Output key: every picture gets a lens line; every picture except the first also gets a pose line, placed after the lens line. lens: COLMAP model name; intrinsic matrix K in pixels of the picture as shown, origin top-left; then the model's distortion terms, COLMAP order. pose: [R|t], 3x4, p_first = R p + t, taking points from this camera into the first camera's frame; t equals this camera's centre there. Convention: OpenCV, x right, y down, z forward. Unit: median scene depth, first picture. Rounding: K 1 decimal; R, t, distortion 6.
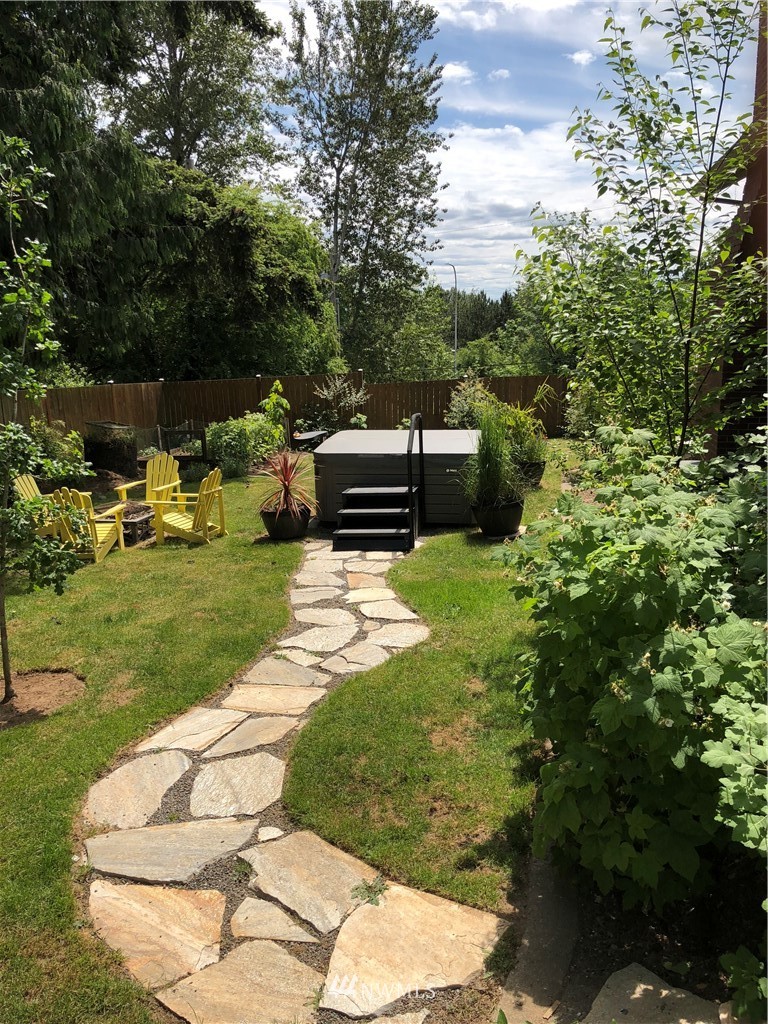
lens RADIAL K [[837.0, 0, 383.8], [0, 837.0, 511.5], [0, 0, 1]] dist [-0.053021, -0.001427]
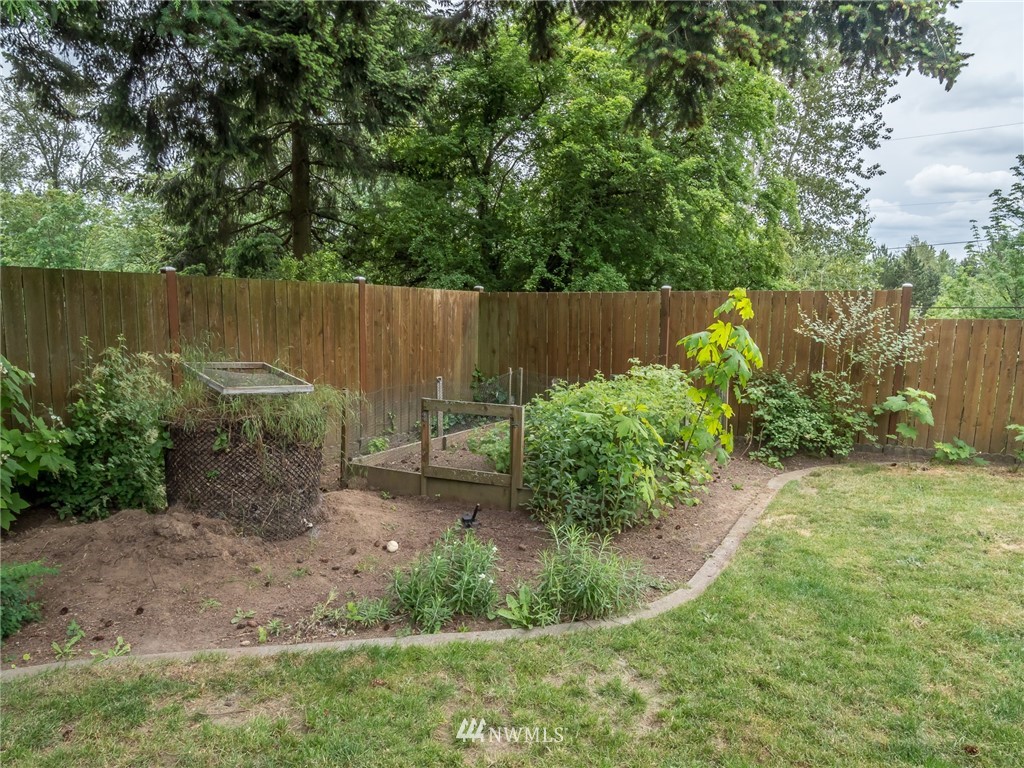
lens RADIAL K [[722.1, 0, 512.2], [0, 722.1, 383.1], [0, 0, 1]] dist [-0.002257, -0.000787]
pose [[0.944803, 0.080038, -0.317712, -0.036323], [-0.102008, 0.993365, -0.053101, -0.028013], [0.311354, 0.082579, 0.946699, 0.212164]]
